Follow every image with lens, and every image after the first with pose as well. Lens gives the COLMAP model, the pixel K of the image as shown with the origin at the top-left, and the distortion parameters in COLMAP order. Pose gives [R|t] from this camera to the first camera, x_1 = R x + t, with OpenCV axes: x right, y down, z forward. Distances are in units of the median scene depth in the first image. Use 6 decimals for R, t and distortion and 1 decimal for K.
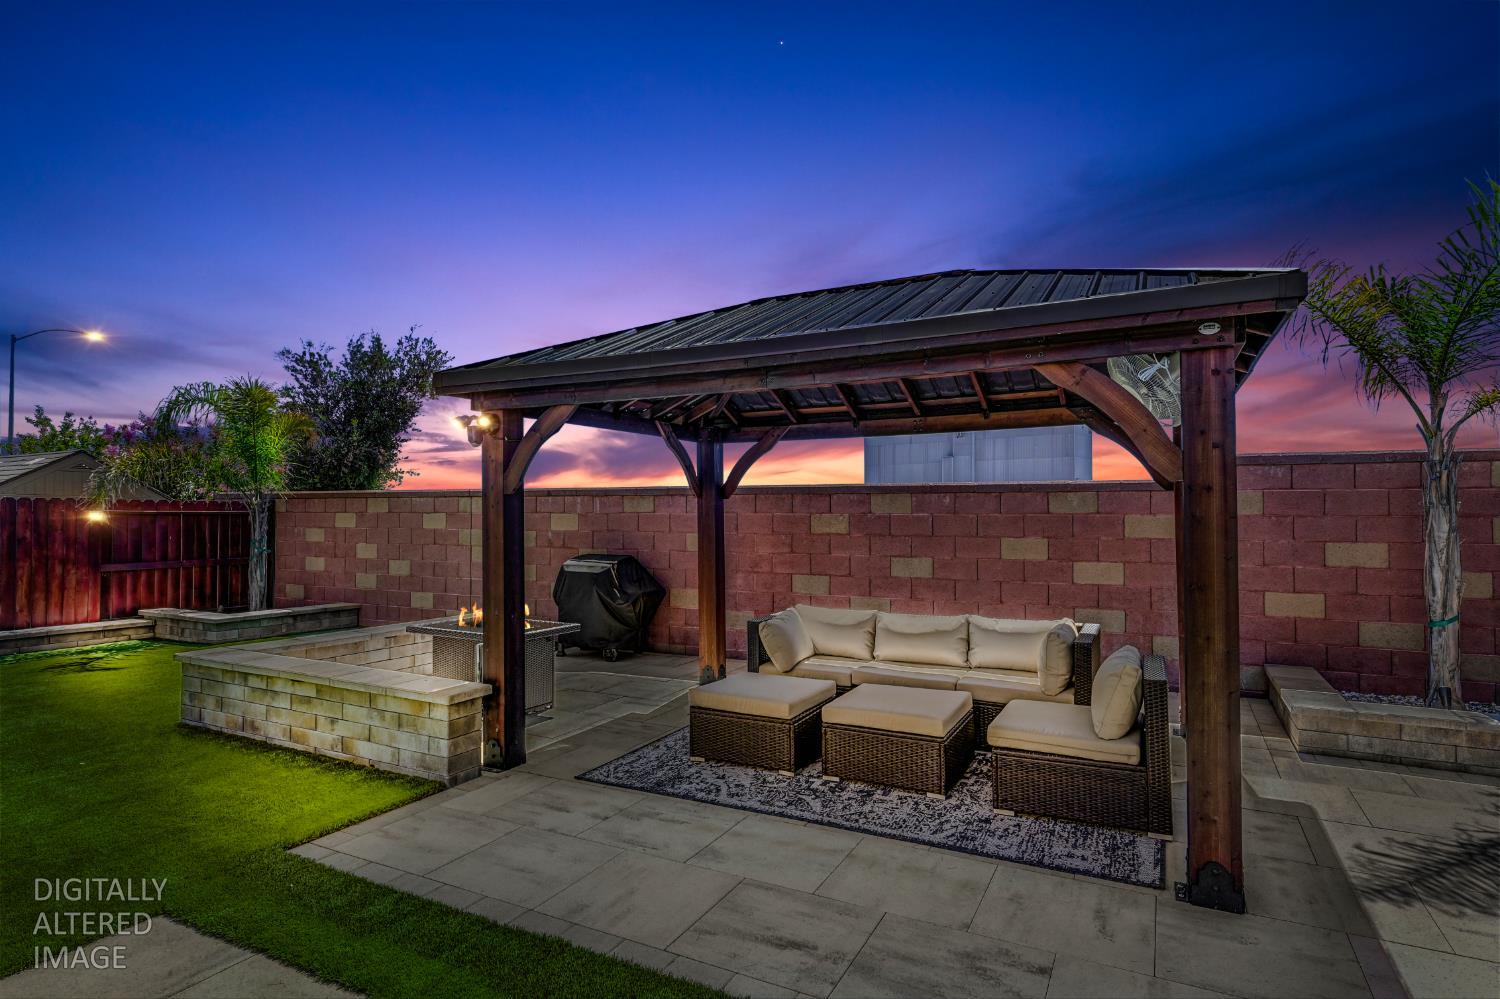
lens RADIAL K [[795.5, 0, 748.1], [0, 795.5, 501.1], [0, 0, 1]] dist [0.000919, 0.000148]
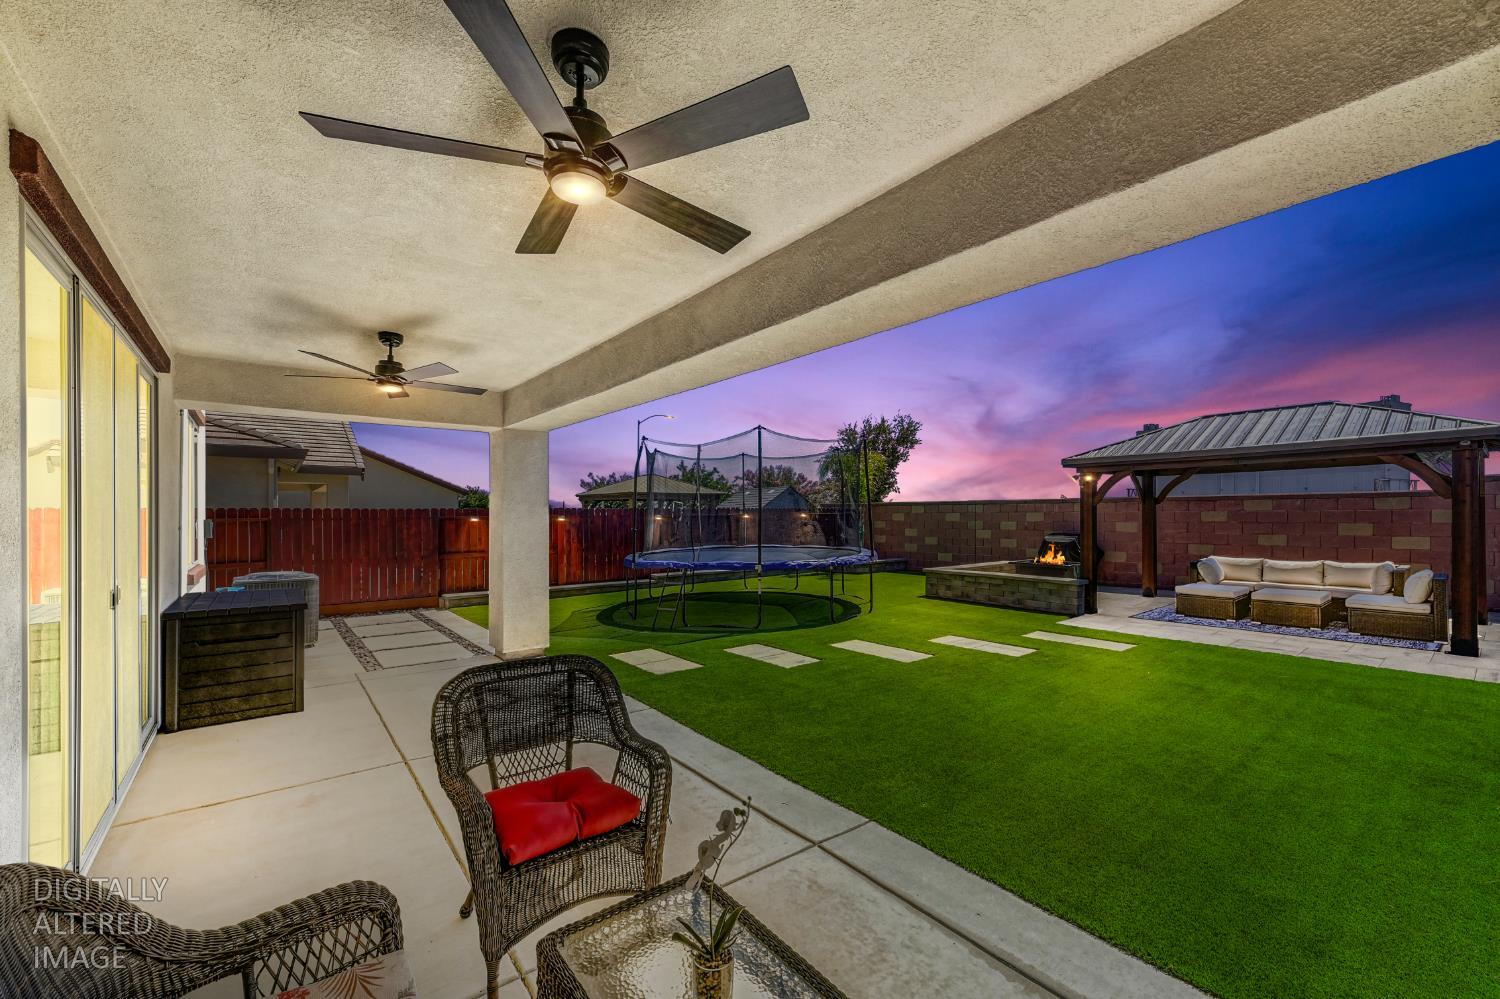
lens RADIAL K [[606.0, 0, 754.4], [0, 606.0, 523.7], [0, 0, 1]] dist [0.001278, 0.000196]
pose [[0.914918, -0.003470, -0.403625, -0.343240], [0.018419, 0.999280, 0.033161, -0.023431], [0.403220, -0.037774, 0.914323, -0.804735]]
